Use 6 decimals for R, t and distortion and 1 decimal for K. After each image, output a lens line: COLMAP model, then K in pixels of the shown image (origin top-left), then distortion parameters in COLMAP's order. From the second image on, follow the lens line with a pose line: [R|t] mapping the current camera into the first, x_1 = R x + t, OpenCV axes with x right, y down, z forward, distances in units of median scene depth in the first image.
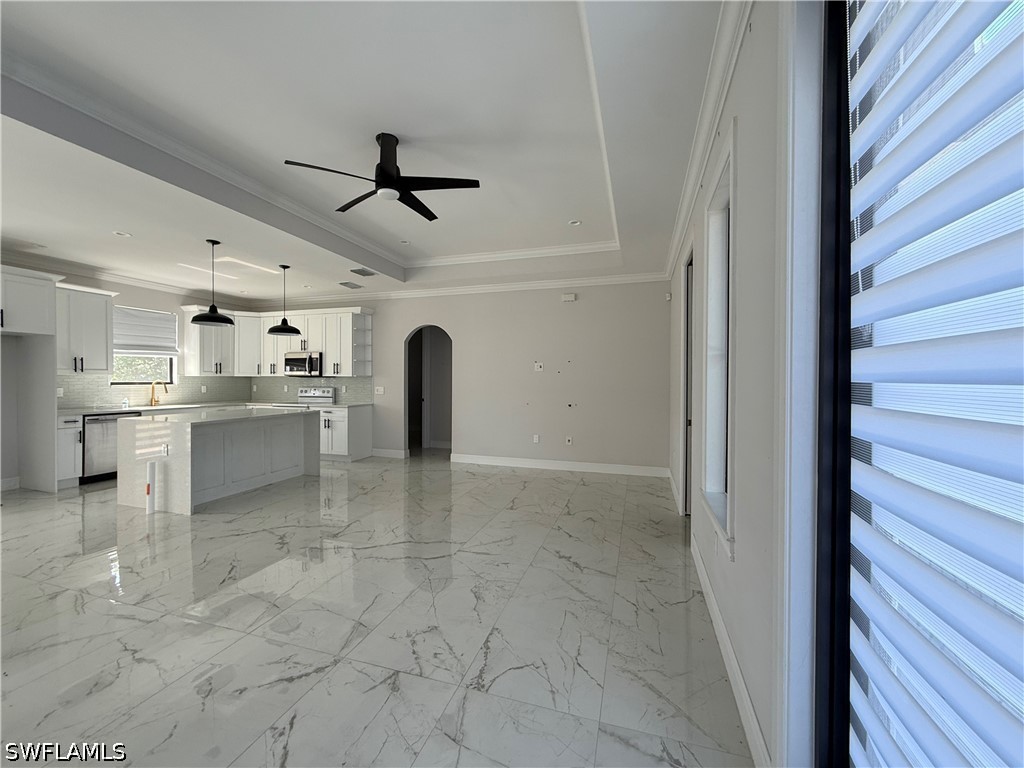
lens RADIAL K [[410.2, 0, 510.1], [0, 410.2, 383.0], [0, 0, 1]] dist [0.001199, -0.000156]
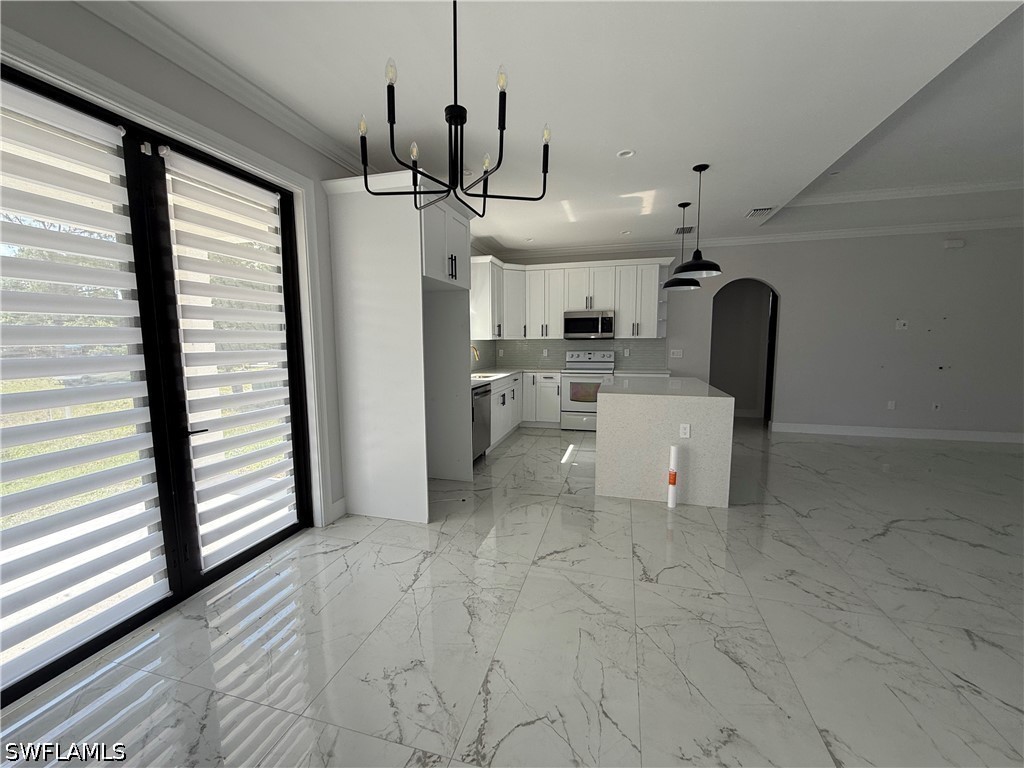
lens RADIAL K [[410.2, 0, 510.1], [0, 410.2, 383.0], [0, 0, 1]] dist [0.001199, -0.000156]
pose [[0.999155, -0.015571, 0.038047, -0.965621], [0.011869, 0.995344, 0.095655, -0.010755], [-0.039359, -0.095123, 0.994687, 0.167415]]
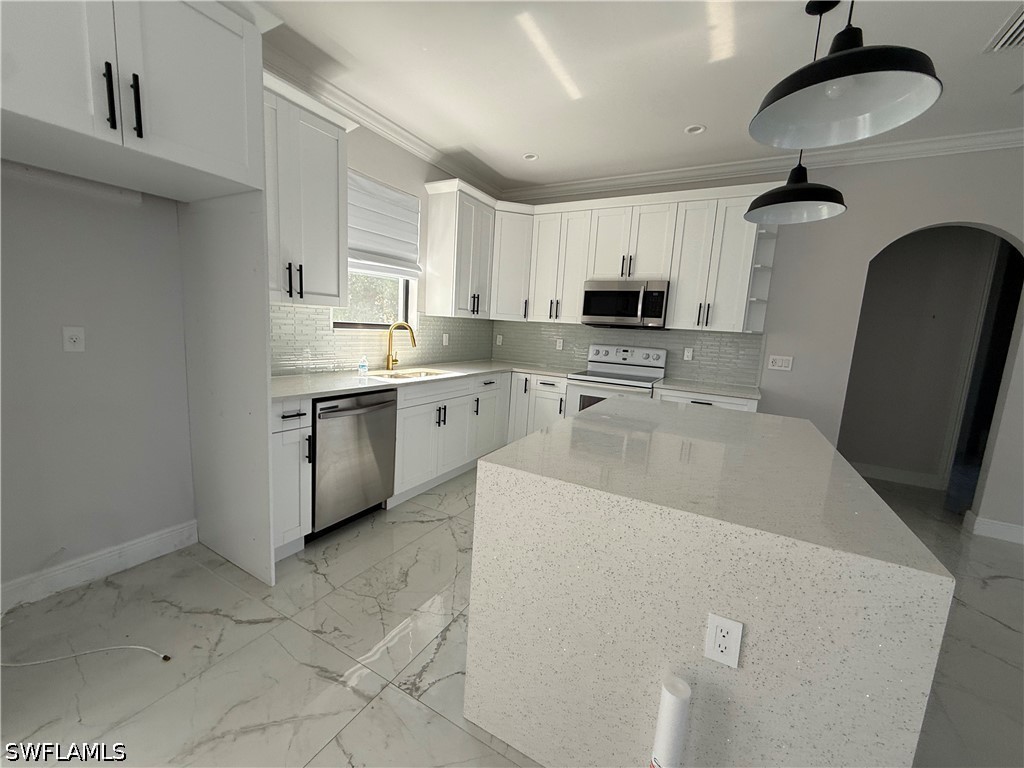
lens RADIAL K [[410.2, 0, 510.1], [0, 410.2, 383.0], [0, 0, 1]] dist [0.001199, -0.000156]
pose [[0.978475, 0.078814, -0.190721, -0.734101], [-0.054690, 0.990187, 0.128603, -0.005166], [0.198986, -0.115404, 0.973184, 0.605535]]
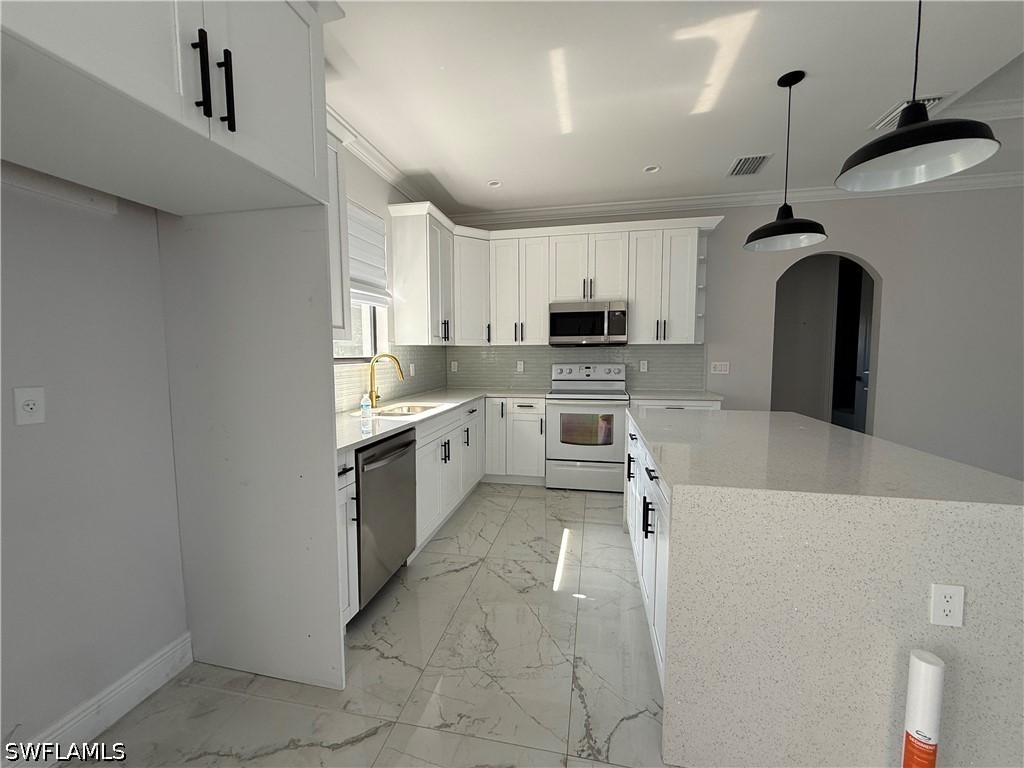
lens RADIAL K [[409.4, 0, 509.6], [0, 409.4, 383.5], [0, 0, 1]] dist [0.000080, 0.000083]
pose [[0.994746, -0.017238, 0.100909, -0.912990], [0.010435, 0.997661, 0.067561, -0.002831], [-0.101838, -0.066153, 0.992599, 0.611680]]
